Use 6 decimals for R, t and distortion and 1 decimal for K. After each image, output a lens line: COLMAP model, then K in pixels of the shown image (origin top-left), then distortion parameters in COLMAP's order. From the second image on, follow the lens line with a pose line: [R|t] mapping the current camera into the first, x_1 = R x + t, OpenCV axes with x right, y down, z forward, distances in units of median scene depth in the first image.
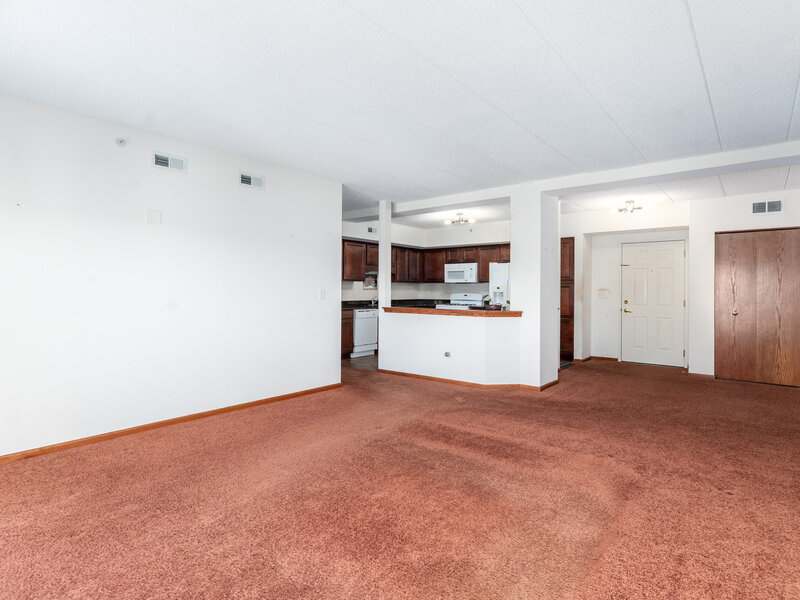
lens RADIAL K [[429.5, 0, 398.0], [0, 429.5, 296.6], [0, 0, 1]] dist [0.001541, 0.001013]
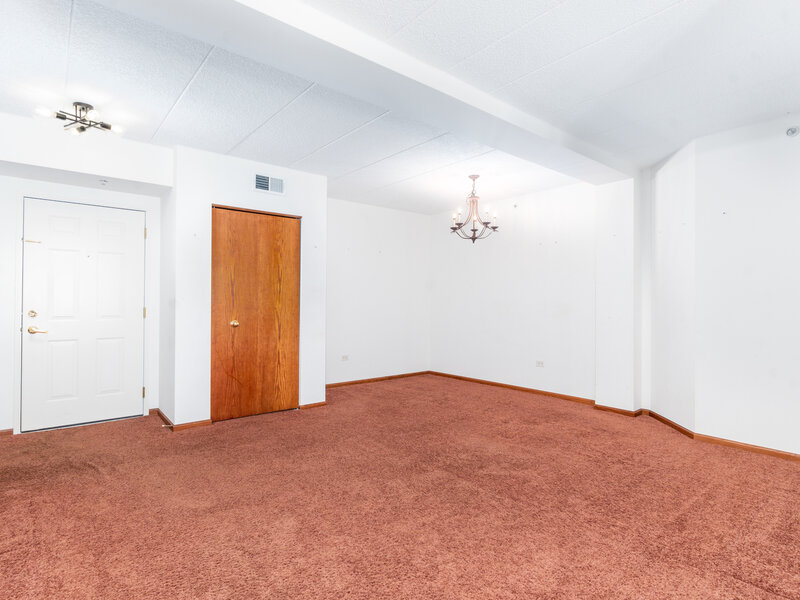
lens RADIAL K [[429.5, 0, 398.0], [0, 429.5, 296.6], [0, 0, 1]] dist [0.001541, 0.001013]
pose [[0.187516, 0.006478, 0.982240, 0.120047], [0.012473, 0.999882, -0.008976, 0.002836], [-0.982182, 0.013934, 0.187413, 0.519544]]
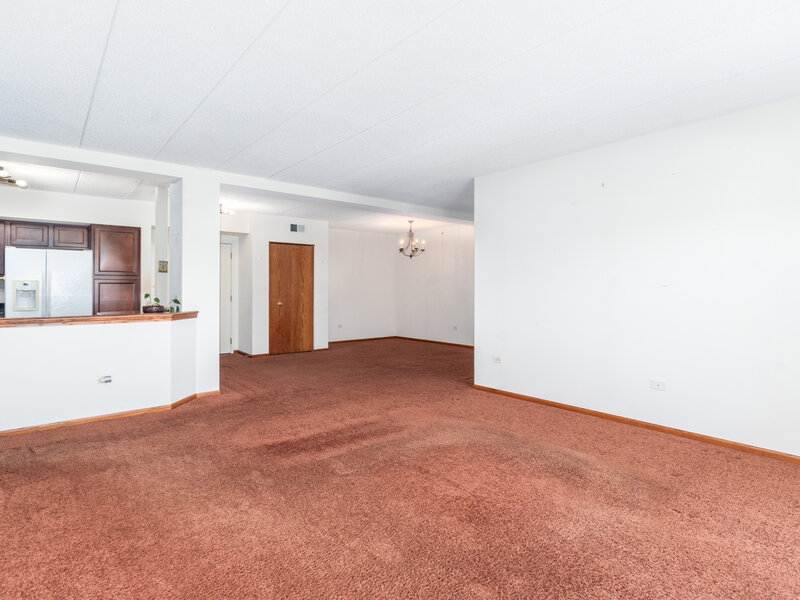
lens RADIAL K [[440.8, 0, 385.5], [0, 440.8, 295.6], [0, 0, 1]] dist [0.000431, 0.000225]
pose [[0.226007, -0.023544, 0.973841, -0.408010], [0.013954, 0.999684, 0.020930, -0.010028], [-0.974026, 0.008859, 0.226264, 0.320640]]
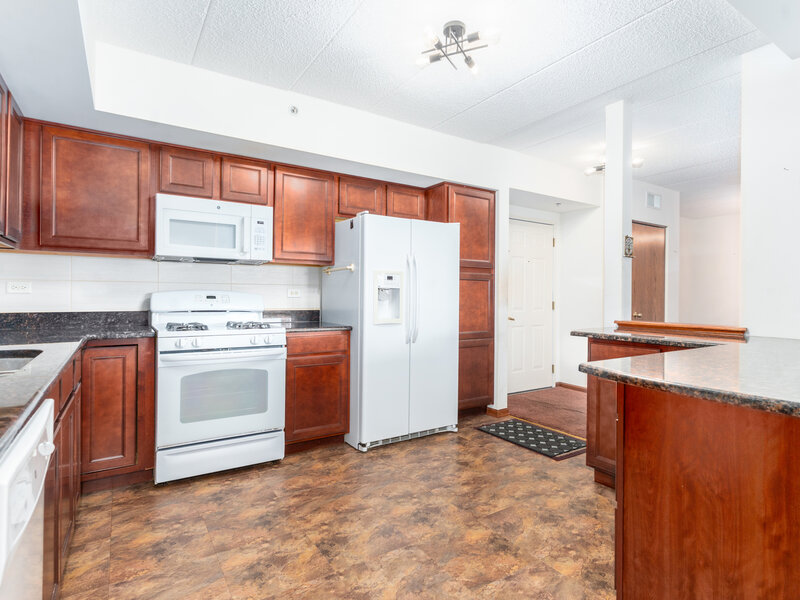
lens RADIAL K [[429.5, 0, 398.0], [0, 429.5, 296.6], [0, 0, 1]] dist [0.001541, 0.001013]
pose [[0.305605, -0.004509, 0.952148, -0.176071], [0.006284, 0.999977, 0.002718, -0.004428], [-0.952138, 0.005153, 0.305626, 1.041161]]
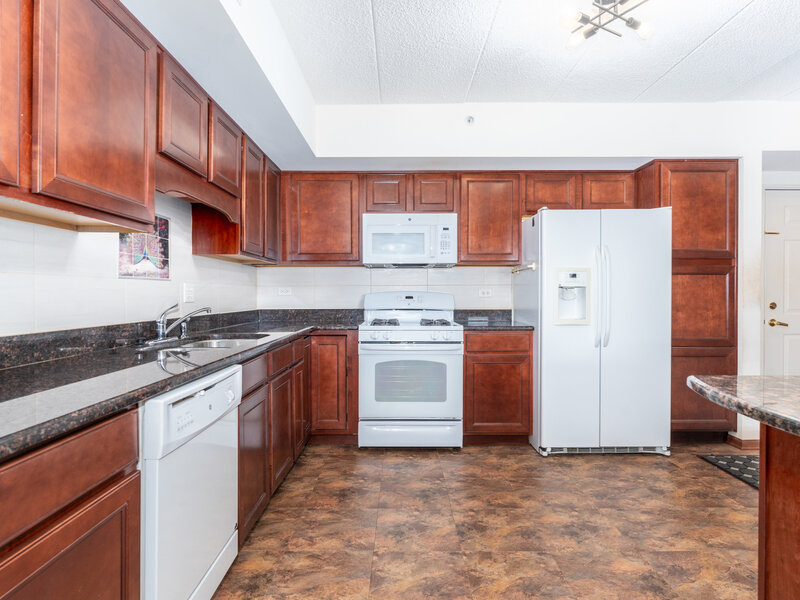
lens RADIAL K [[436.6, 0, 400.0], [0, 436.6, 300.0], [0, 0, 1]] dist [0.000063, 0.001747]
pose [[0.772480, -0.014634, 0.634871, -0.149185], [0.014370, 0.999881, 0.005562, -0.003687], [-0.634877, 0.004826, 0.772598, 0.957960]]
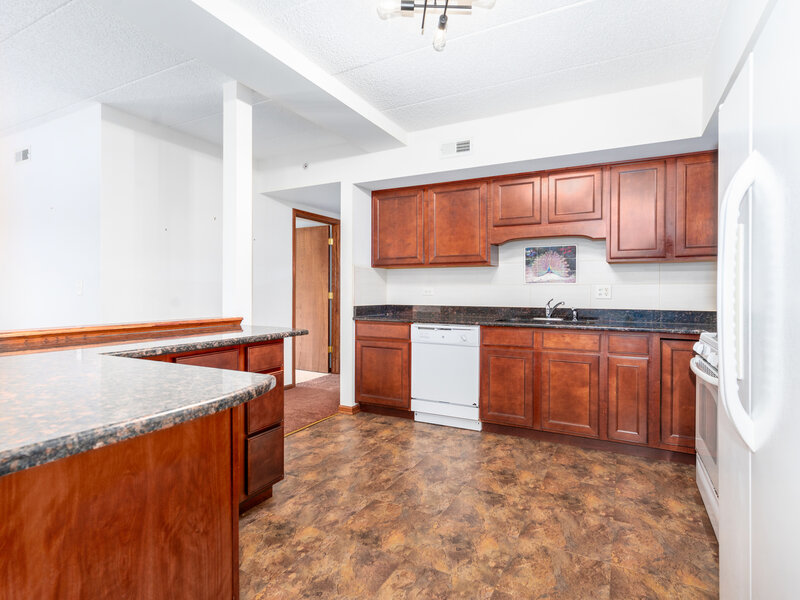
lens RADIAL K [[429.5, 0, 398.0], [0, 429.5, 296.6], [0, 0, 1]] dist [0.001541, 0.001013]
pose [[0.196244, 0.003875, -0.980547, 0.443030], [-0.015190, 0.999884, 0.000911, -0.001224], [0.980437, 0.014716, 0.196280, 1.023652]]
